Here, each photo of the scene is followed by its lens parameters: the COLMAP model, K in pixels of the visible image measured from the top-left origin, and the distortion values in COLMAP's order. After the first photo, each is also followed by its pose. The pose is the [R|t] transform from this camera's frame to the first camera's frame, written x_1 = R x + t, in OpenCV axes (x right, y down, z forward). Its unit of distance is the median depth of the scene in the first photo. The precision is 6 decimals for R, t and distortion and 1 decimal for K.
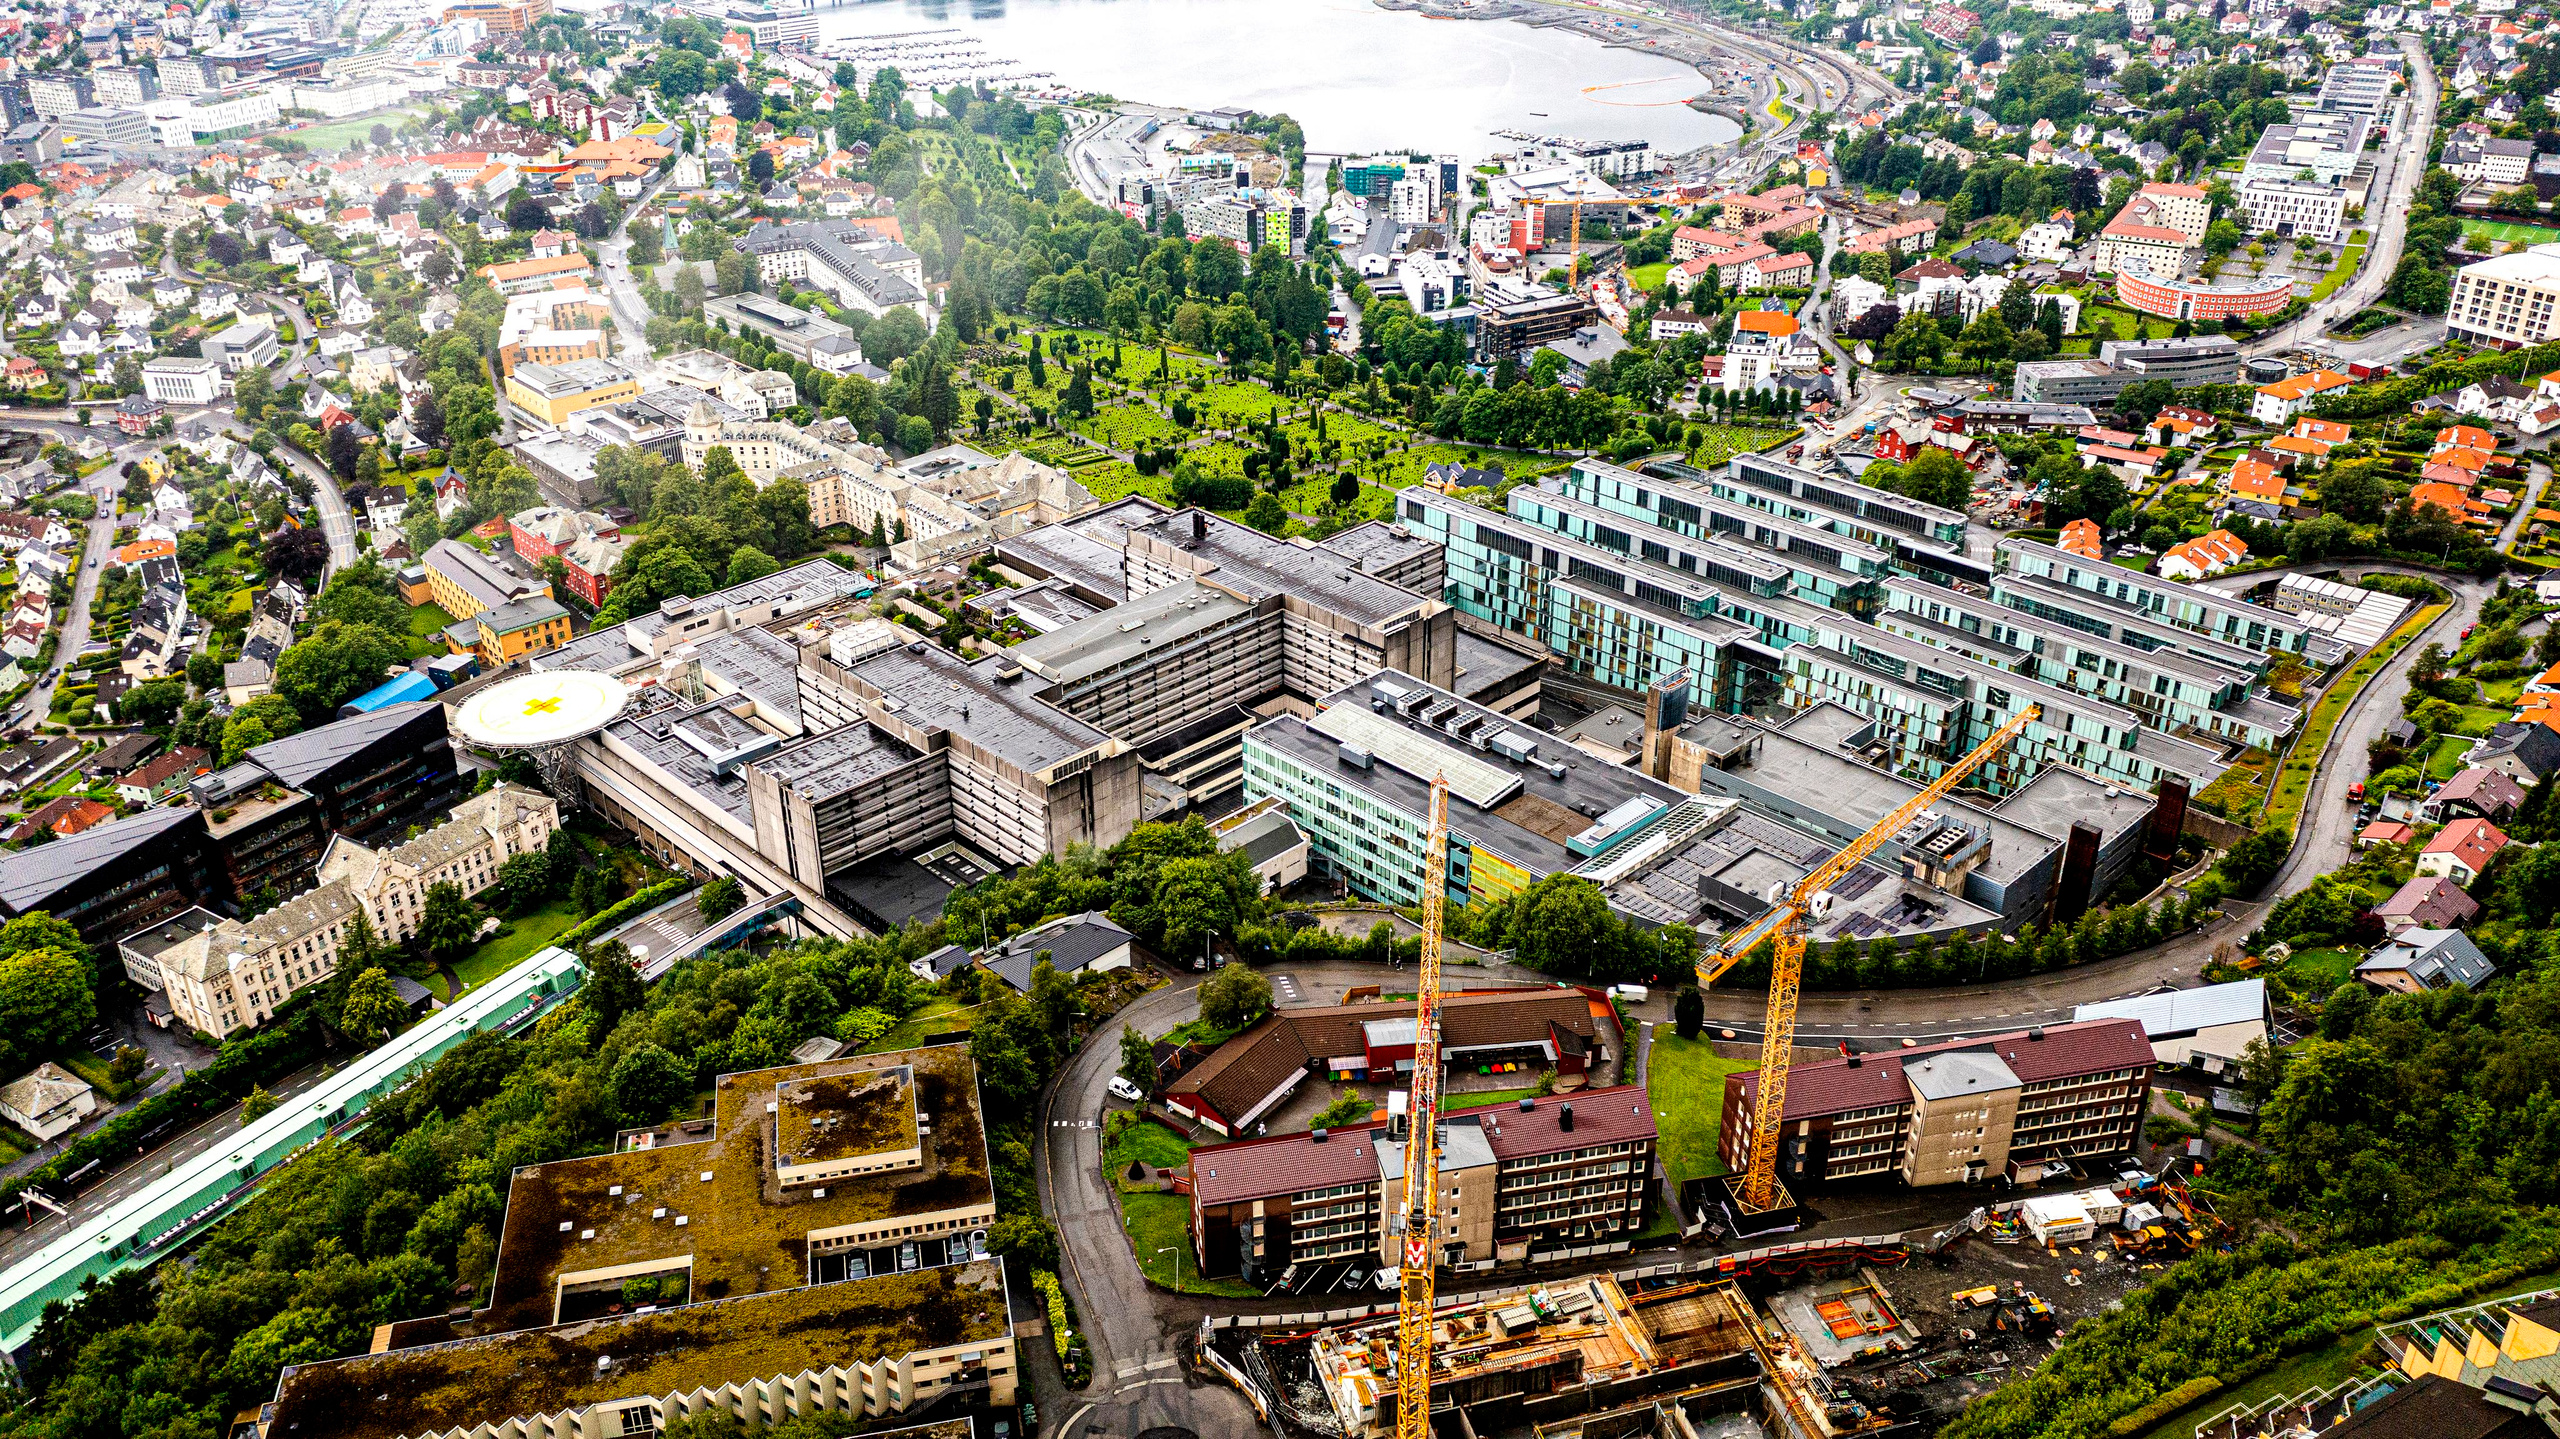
lens RADIAL K [[2035.8, 0, 1276.4], [0, 2035.8, 708.9], [0, 0, 1]] dist [0.003684, 0.000601]
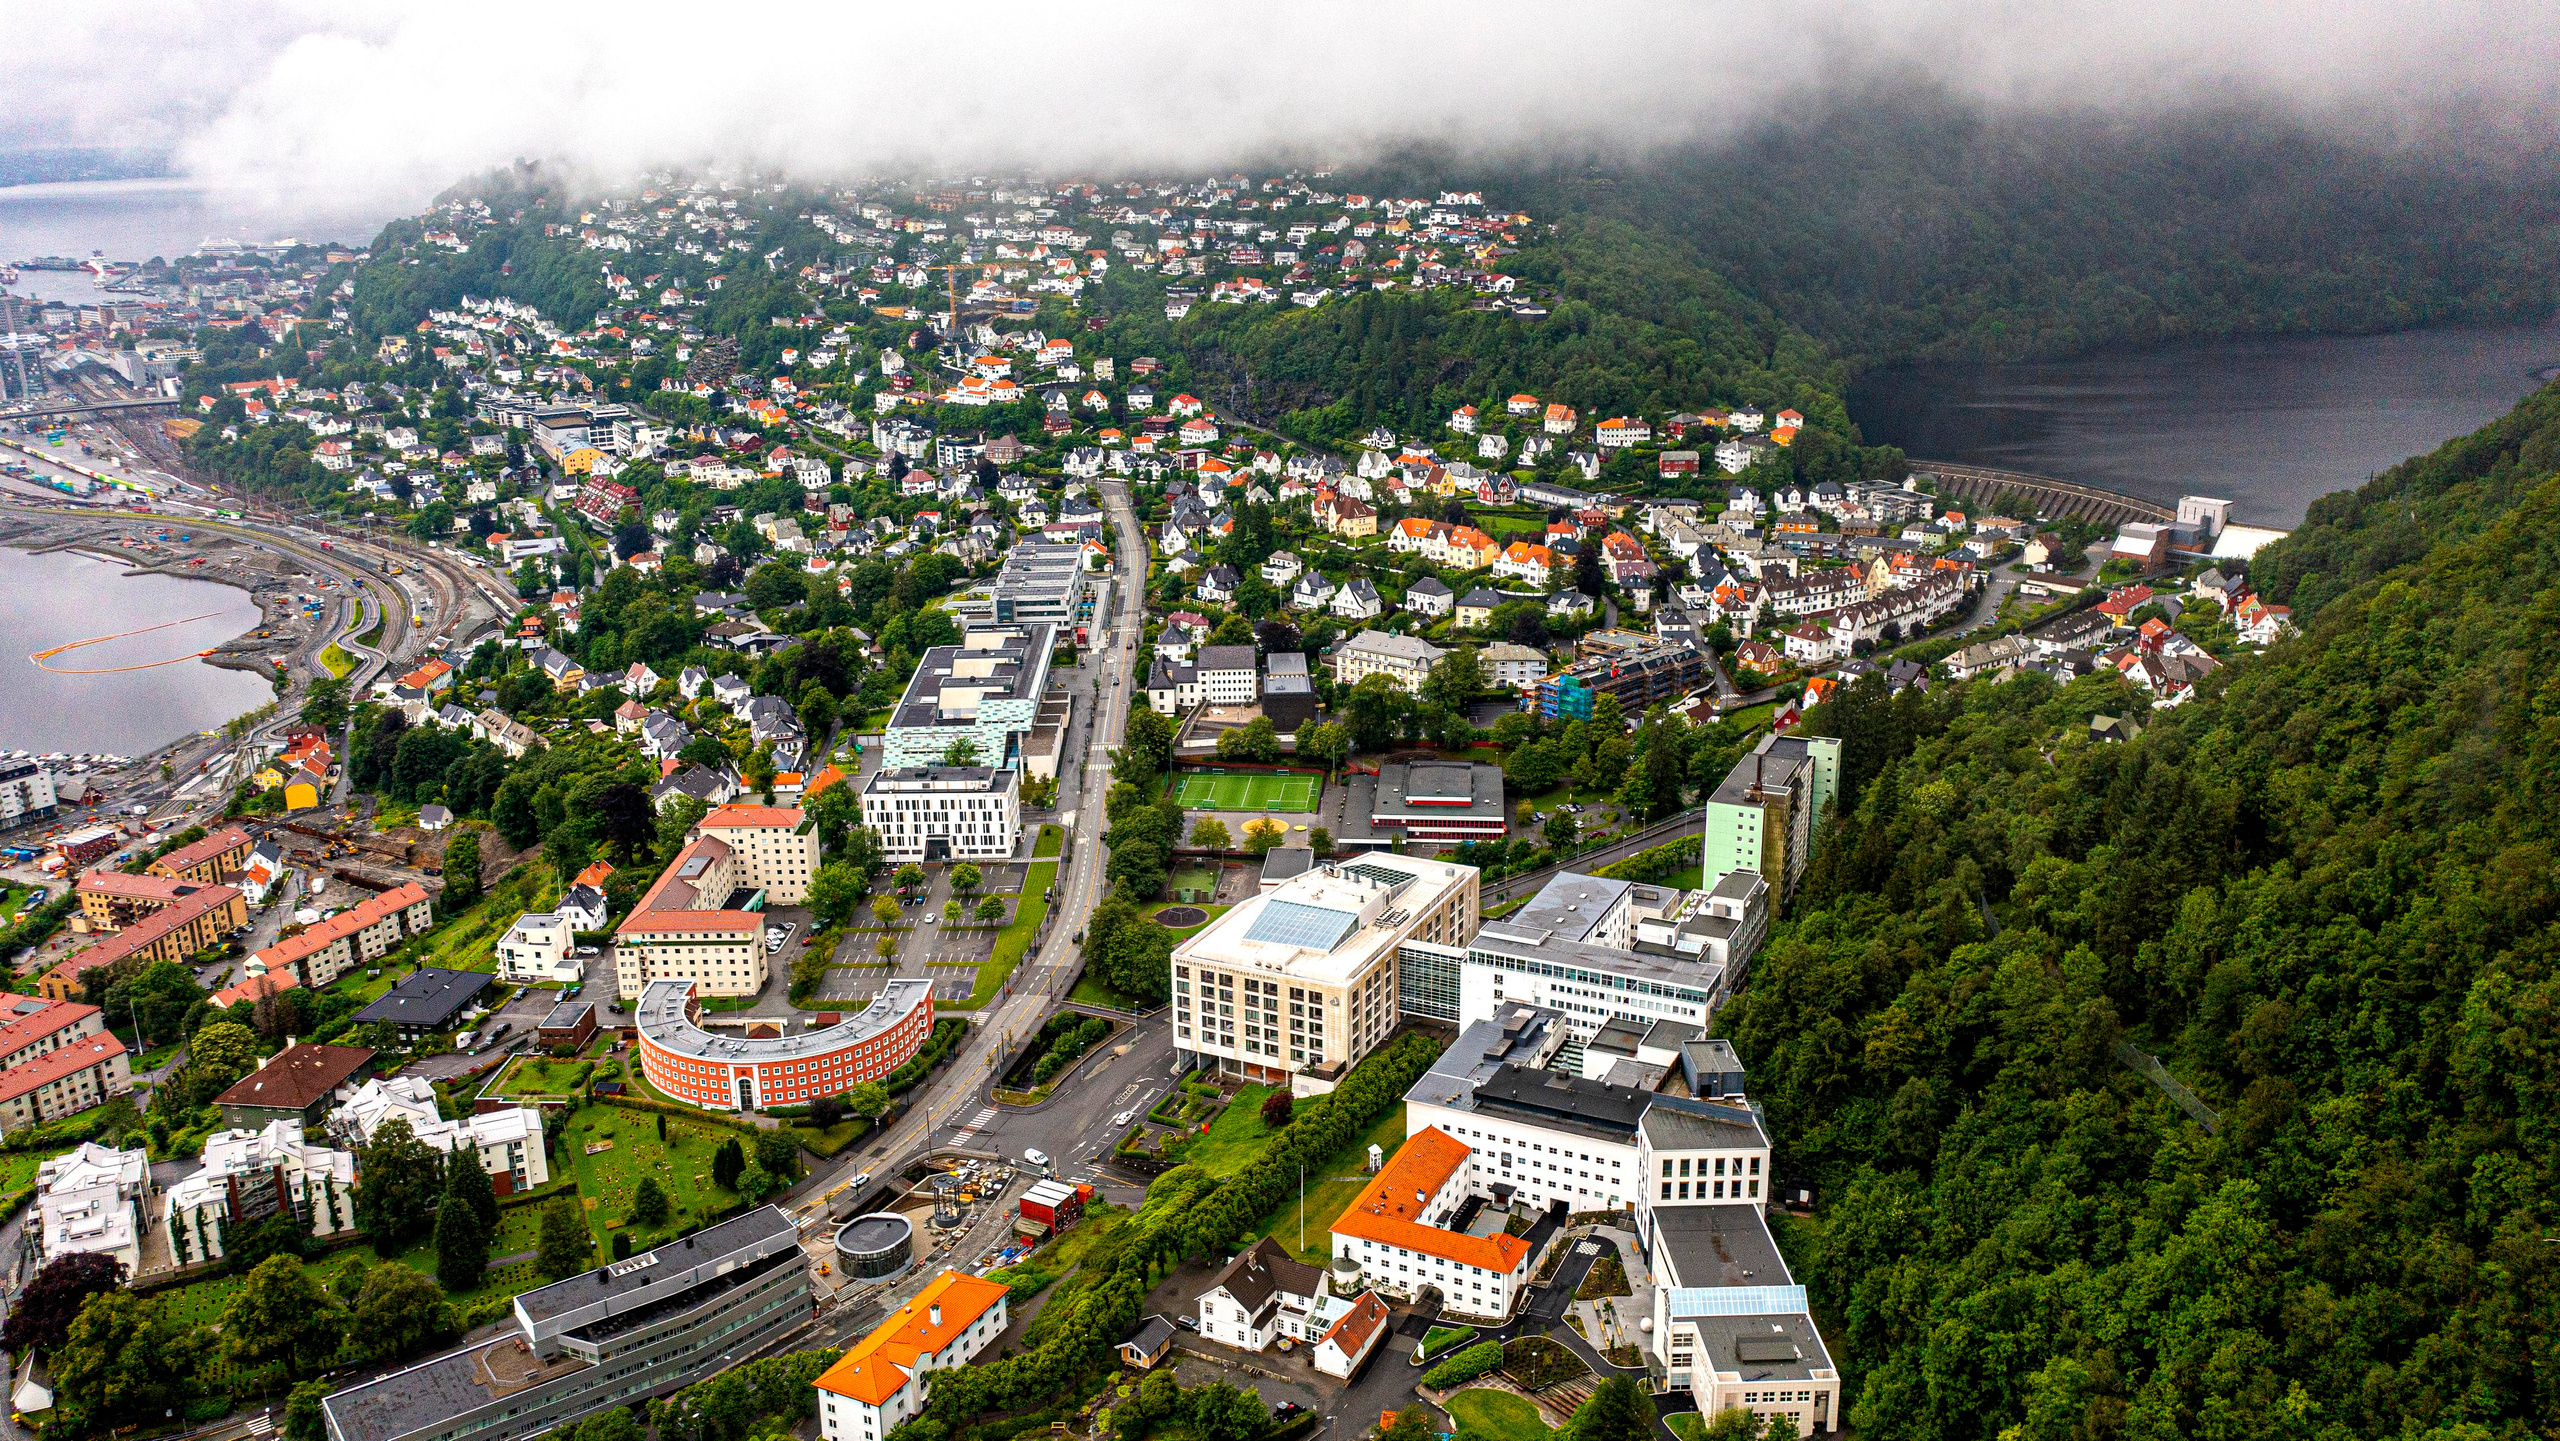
lens RADIAL K [[2046.9, 0, 1277.1], [0, 2046.9, 717.6], [0, 0, 1]] dist [0.001541, 0.010479]
pose [[0.861464, -0.147307, 0.485983, 0.241337], [0.237537, 0.962742, -0.129247, -0.142266], [-0.448837, 0.226781, 0.864358, 0.340211]]
